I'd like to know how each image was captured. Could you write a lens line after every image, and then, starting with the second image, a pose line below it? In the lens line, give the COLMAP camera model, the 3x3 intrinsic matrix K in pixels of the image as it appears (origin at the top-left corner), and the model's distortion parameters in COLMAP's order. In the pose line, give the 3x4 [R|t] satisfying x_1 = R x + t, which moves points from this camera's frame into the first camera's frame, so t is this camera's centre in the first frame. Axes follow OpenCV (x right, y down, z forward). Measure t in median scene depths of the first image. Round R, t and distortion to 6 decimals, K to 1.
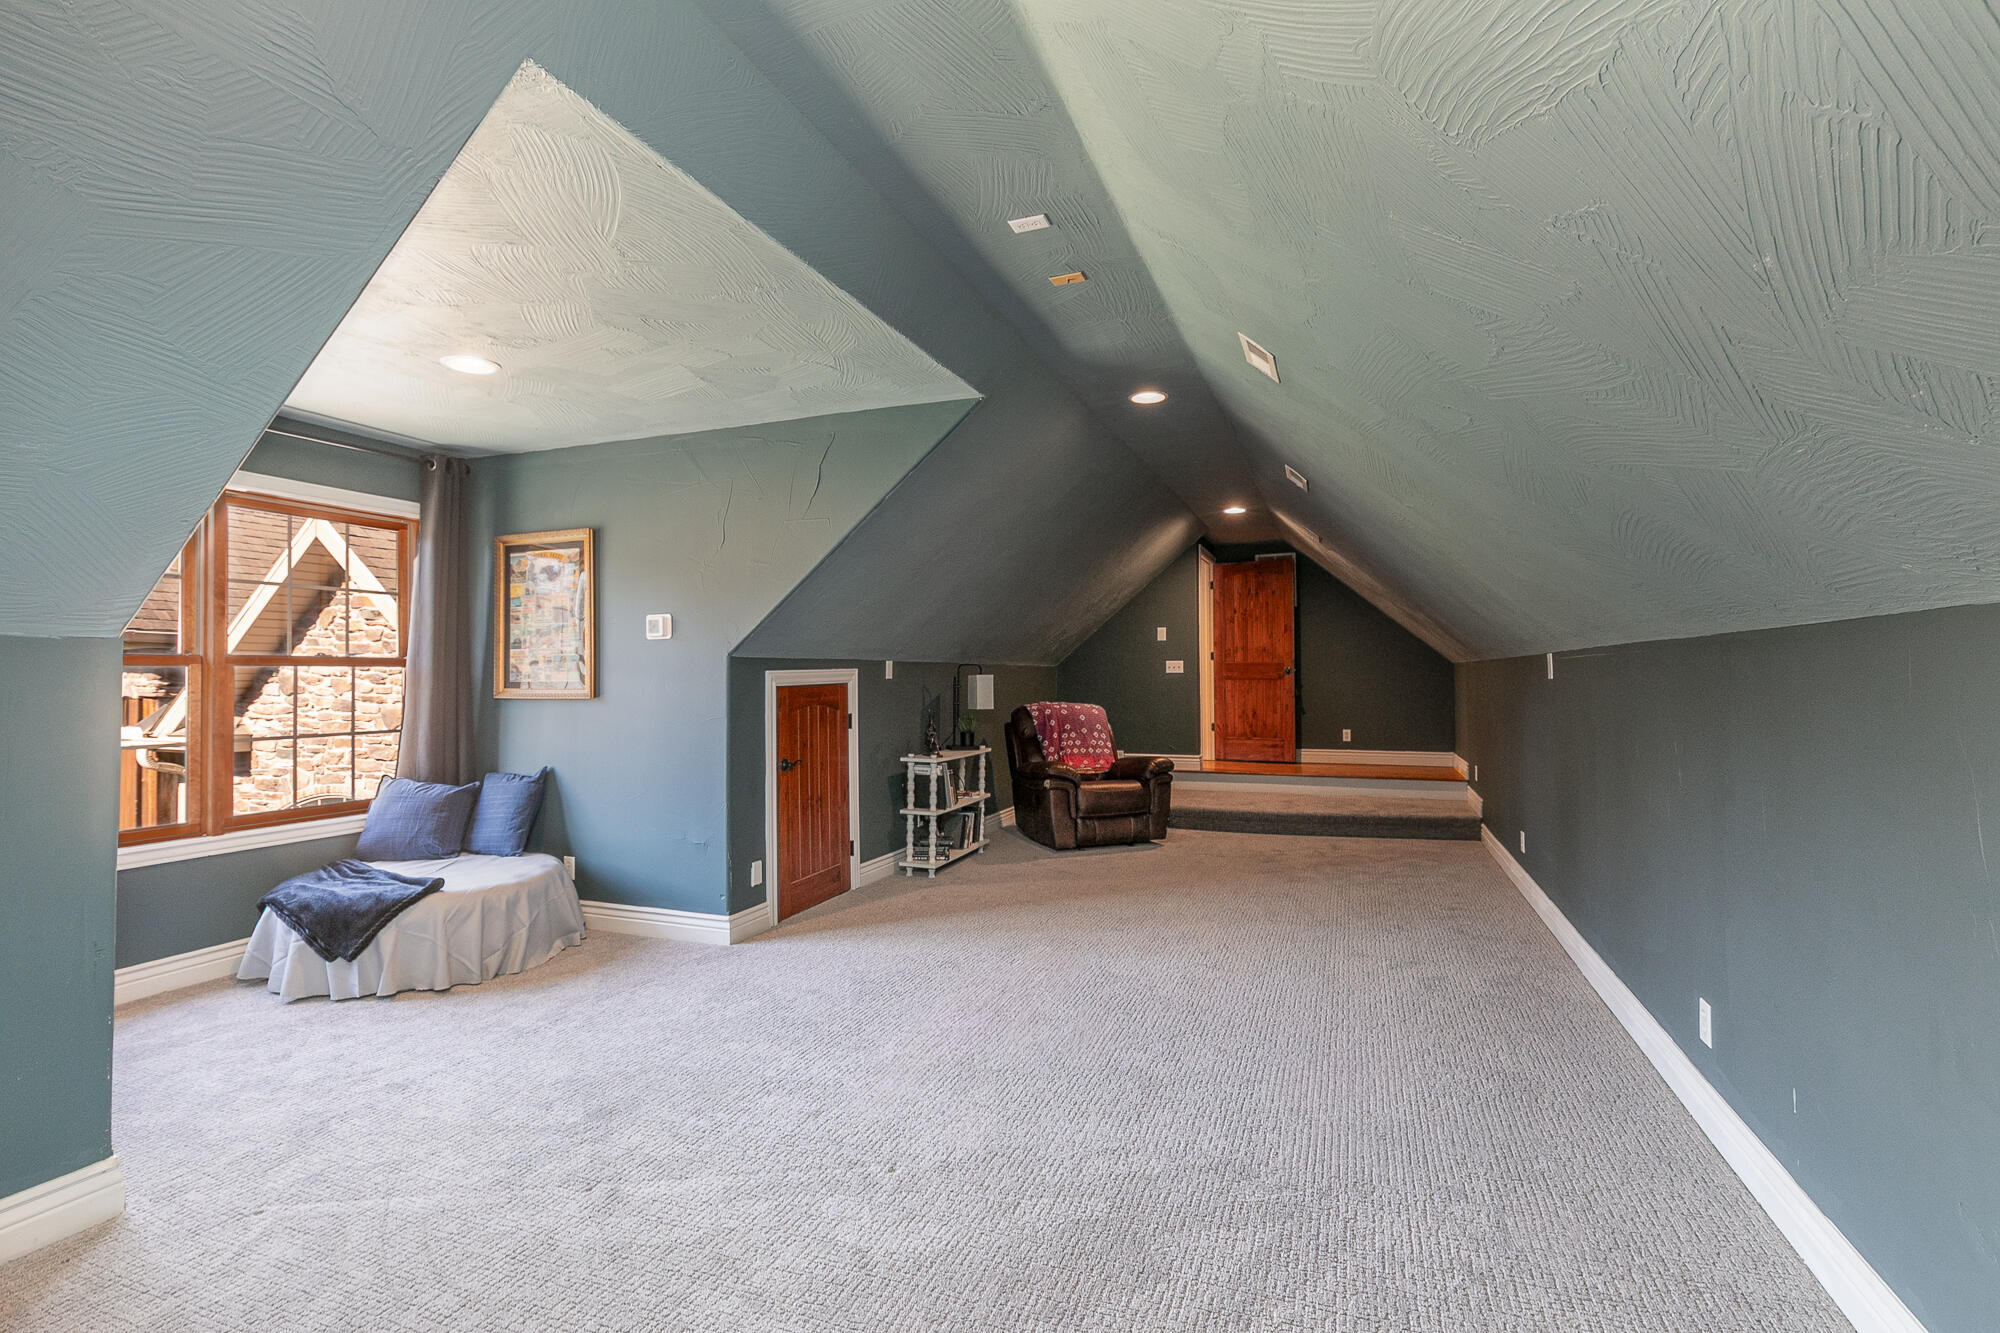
lens RADIAL K [[917.7, 0, 998.6], [0, 917.7, 677.2], [0, 0, 1]] dist [-0.000589, -0.000102]
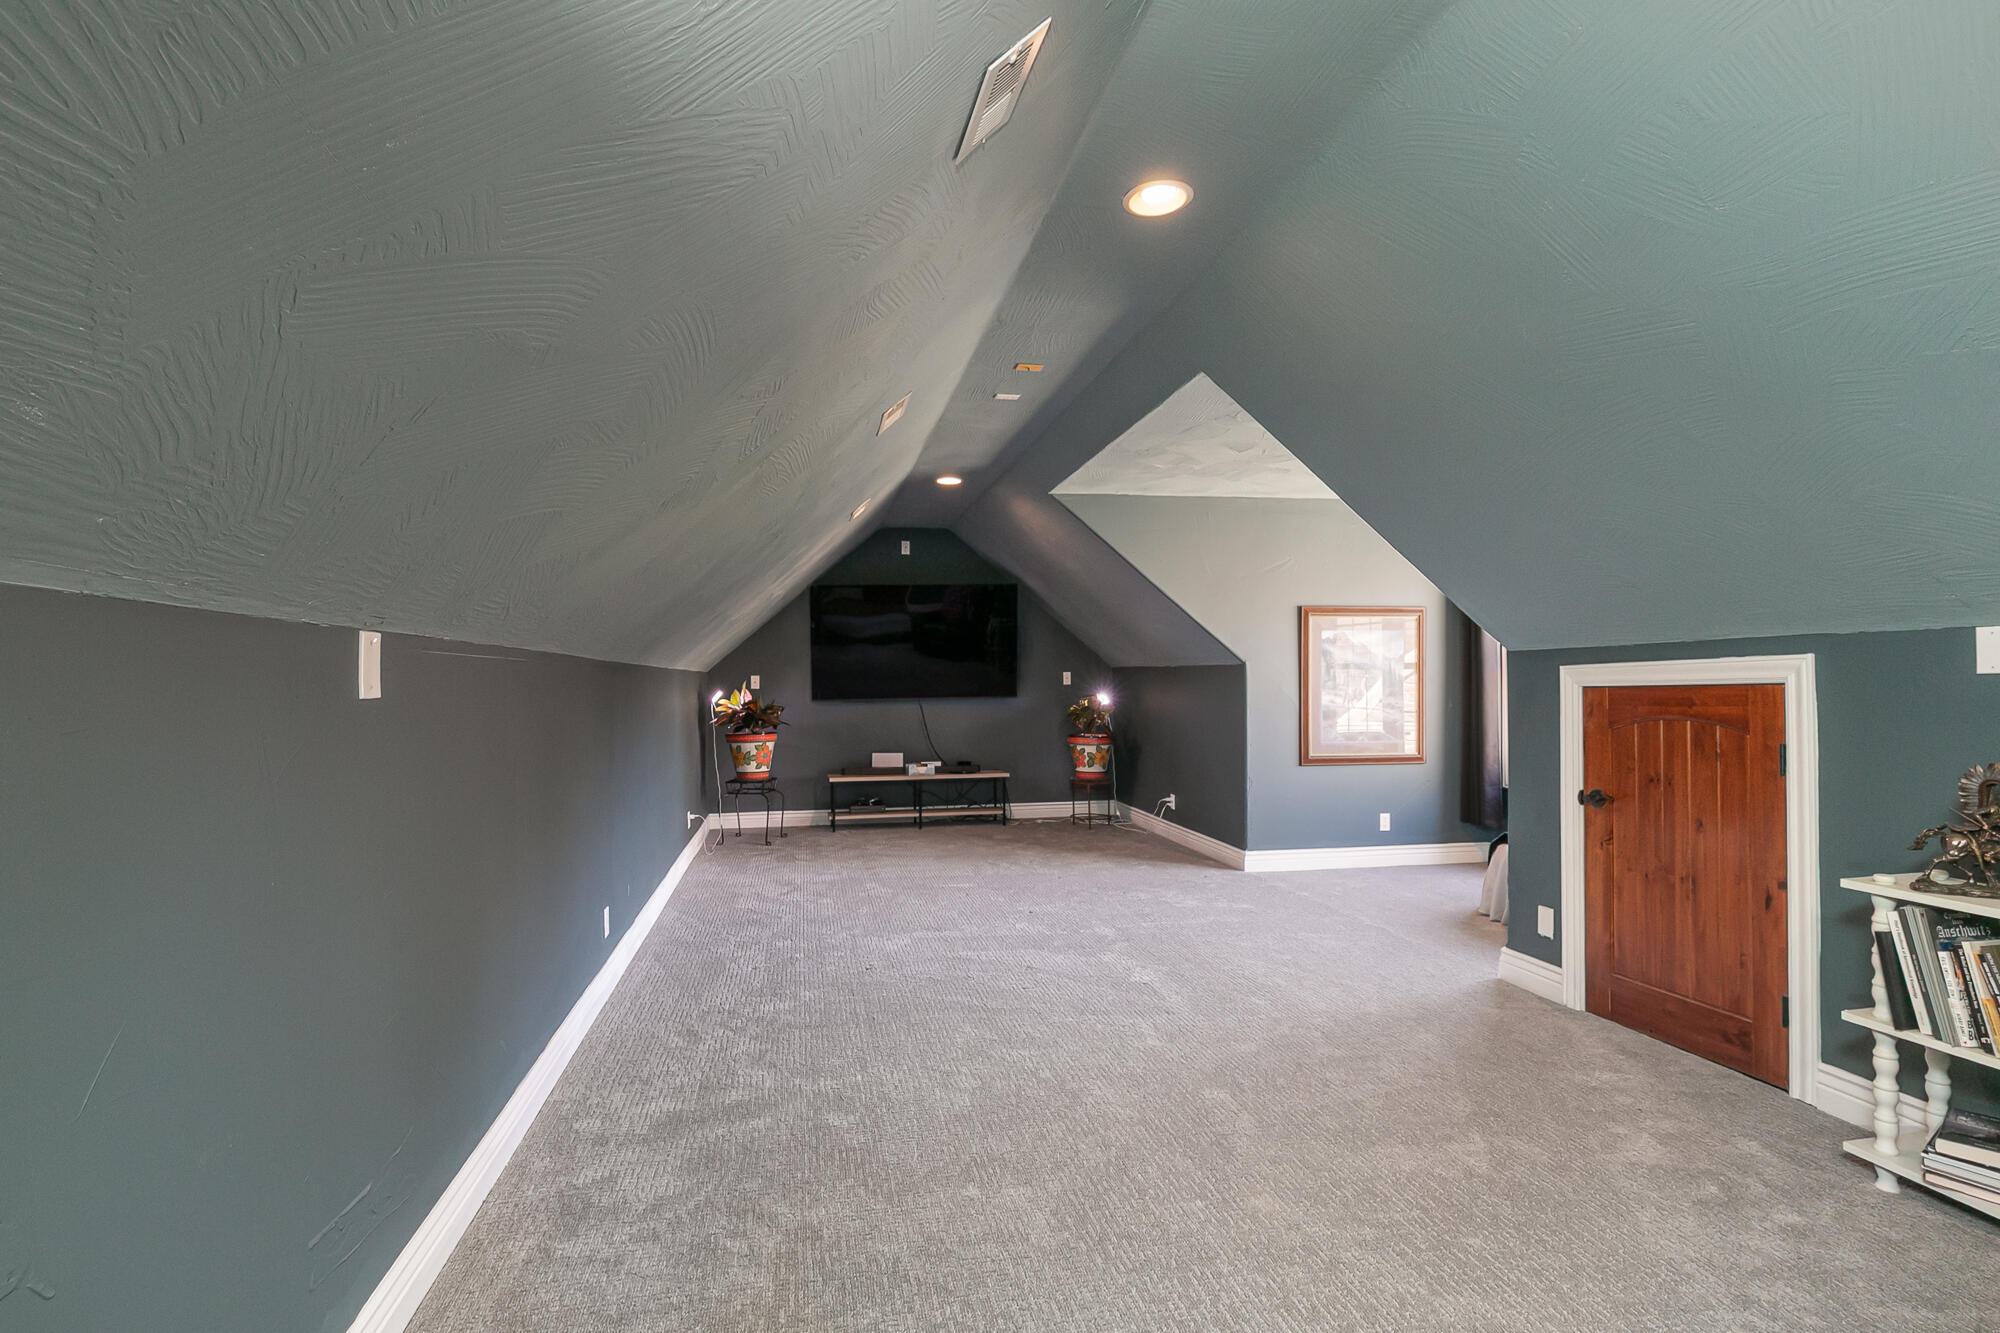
lens RADIAL K [[917.7, 0, 998.6], [0, 917.7, 677.2], [0, 0, 1]] dist [-0.000589, -0.000102]
pose [[-0.837811, 0.014515, -0.545767, 0.525825], [0.018970, 0.999817, -0.002530, -0.004515], [0.545630, -0.012473, -0.837933, 1.314900]]
